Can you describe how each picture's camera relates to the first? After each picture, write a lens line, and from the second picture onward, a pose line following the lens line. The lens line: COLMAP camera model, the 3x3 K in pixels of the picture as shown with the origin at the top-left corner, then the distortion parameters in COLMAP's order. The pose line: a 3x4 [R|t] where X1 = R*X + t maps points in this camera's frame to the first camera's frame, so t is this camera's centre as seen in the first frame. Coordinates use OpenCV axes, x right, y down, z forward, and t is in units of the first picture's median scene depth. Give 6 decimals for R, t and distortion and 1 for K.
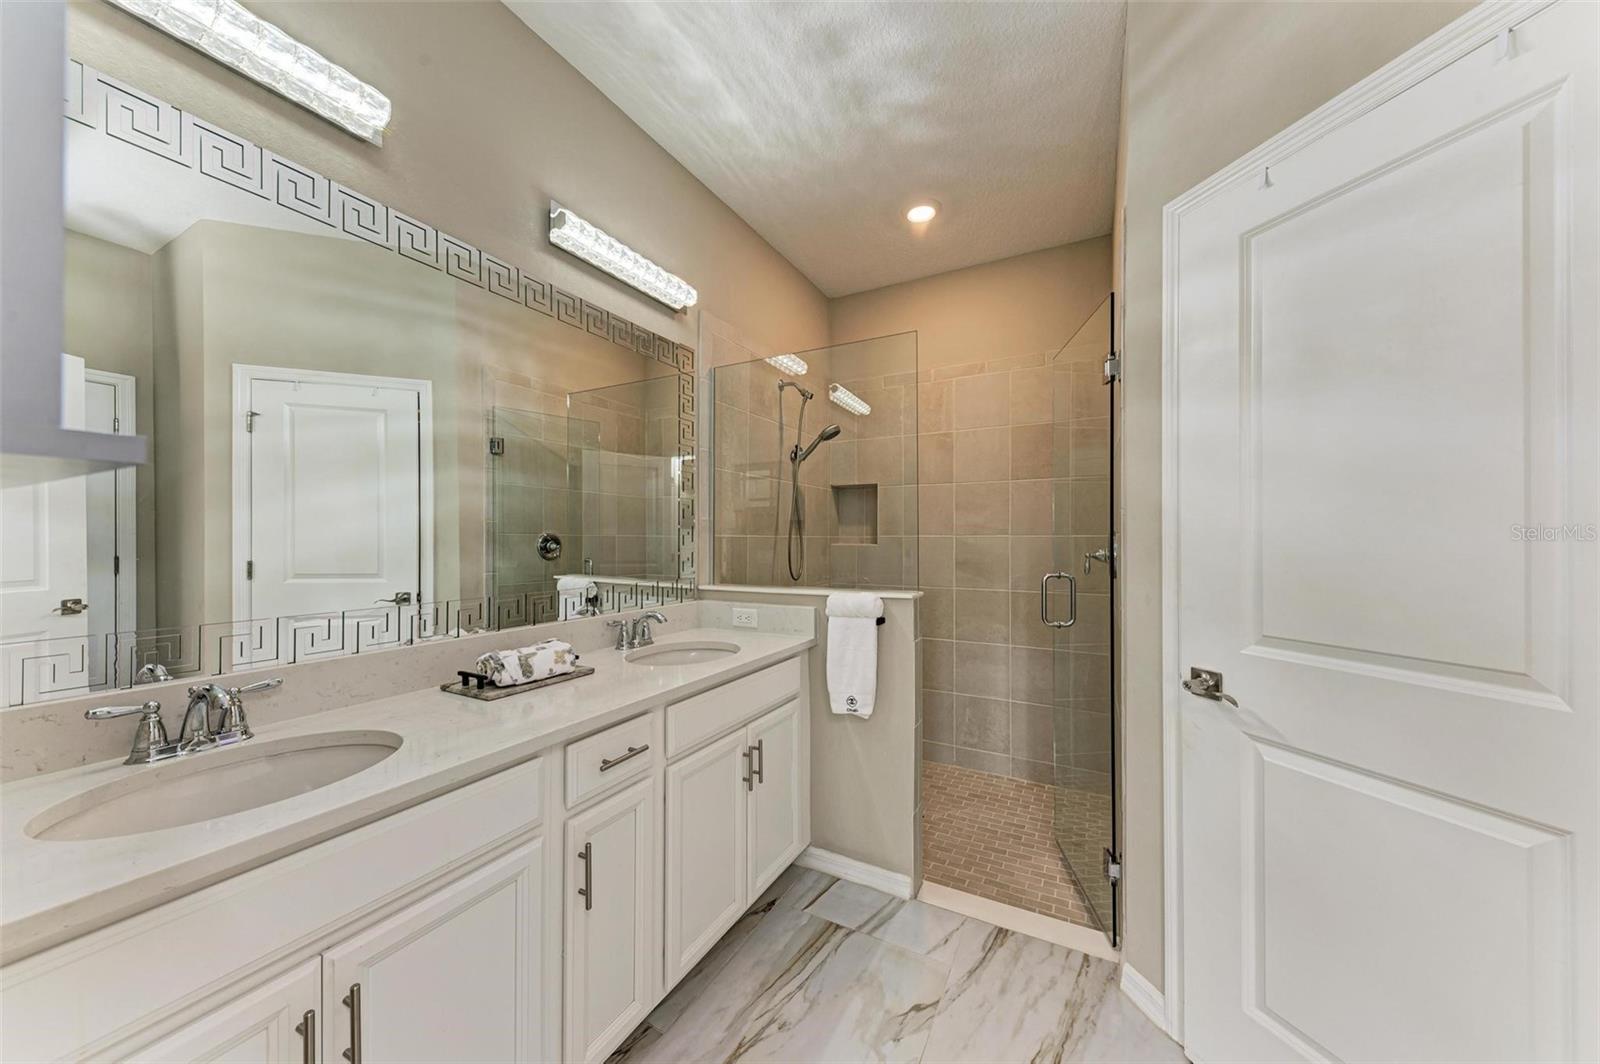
lens RADIAL K [[547.9, 0, 803.7], [0, 547.9, 537.8], [0, 0, 1]] dist [0.016685, 0.000087]
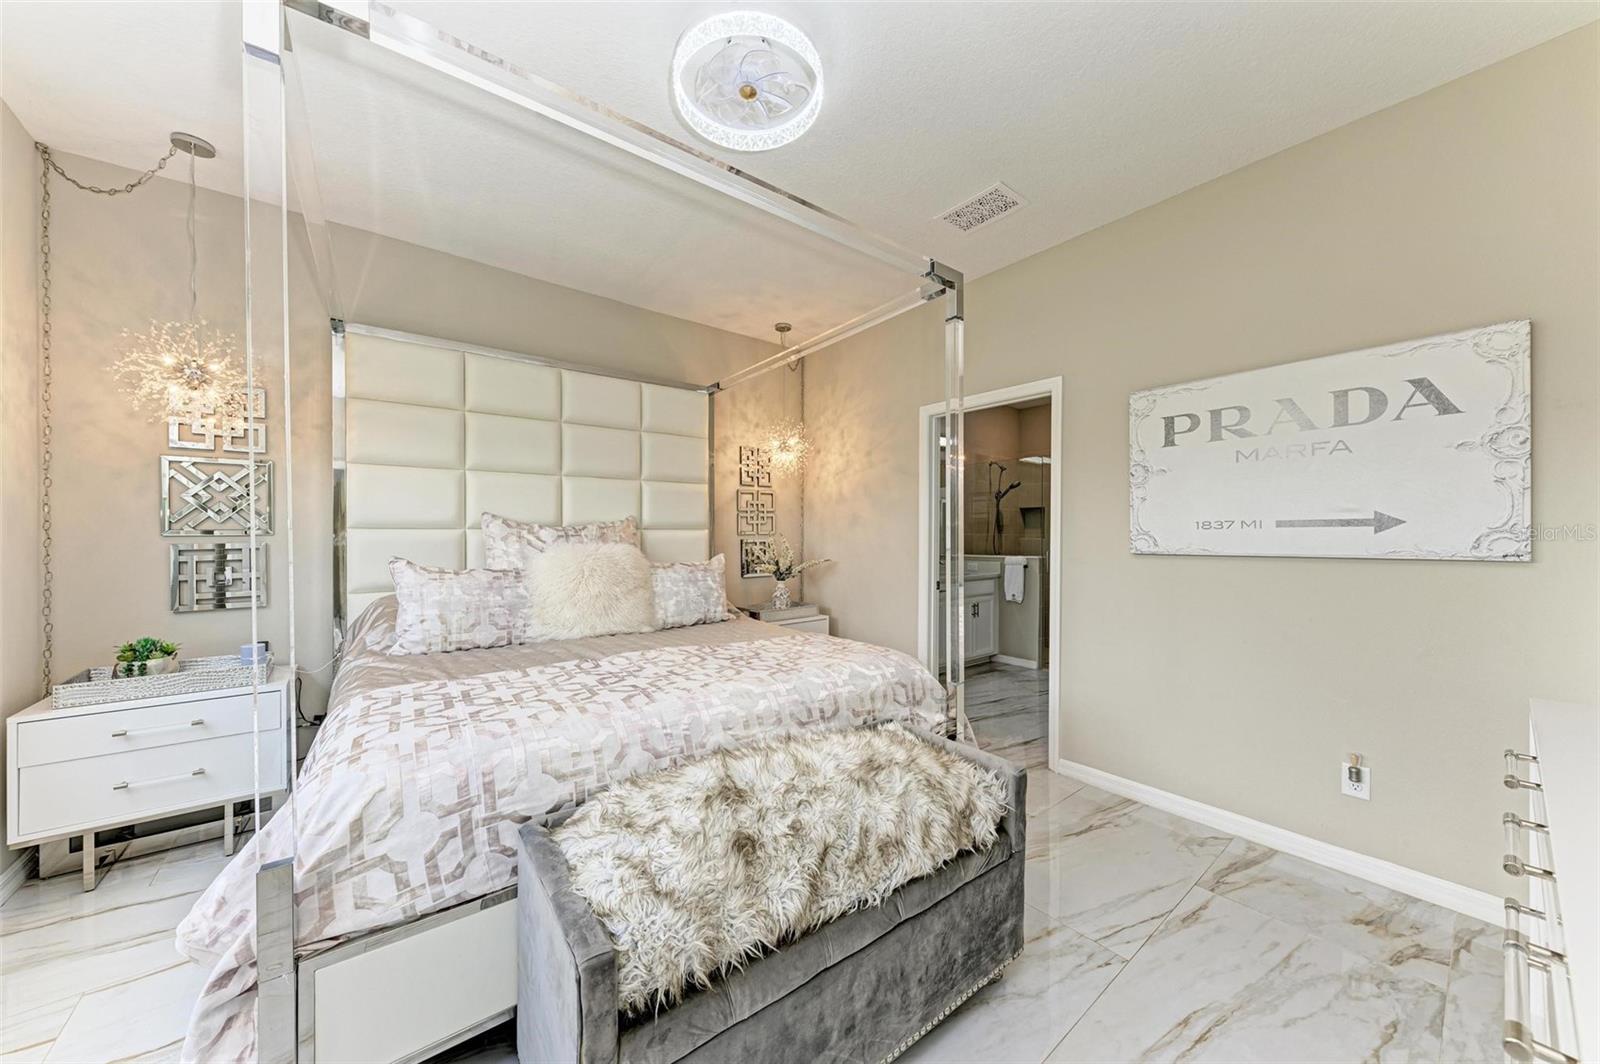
lens RADIAL K [[547.9, 0, 810.1], [0, 547.9, 534.1], [0, 0, 1]] dist [0.016685, 0.000087]
pose [[0.924887, 0.003409, -0.380228, 0.183412], [-0.005417, 0.999976, -0.004210, 0.009879], [0.380204, 0.005953, 0.924883, -1.846410]]
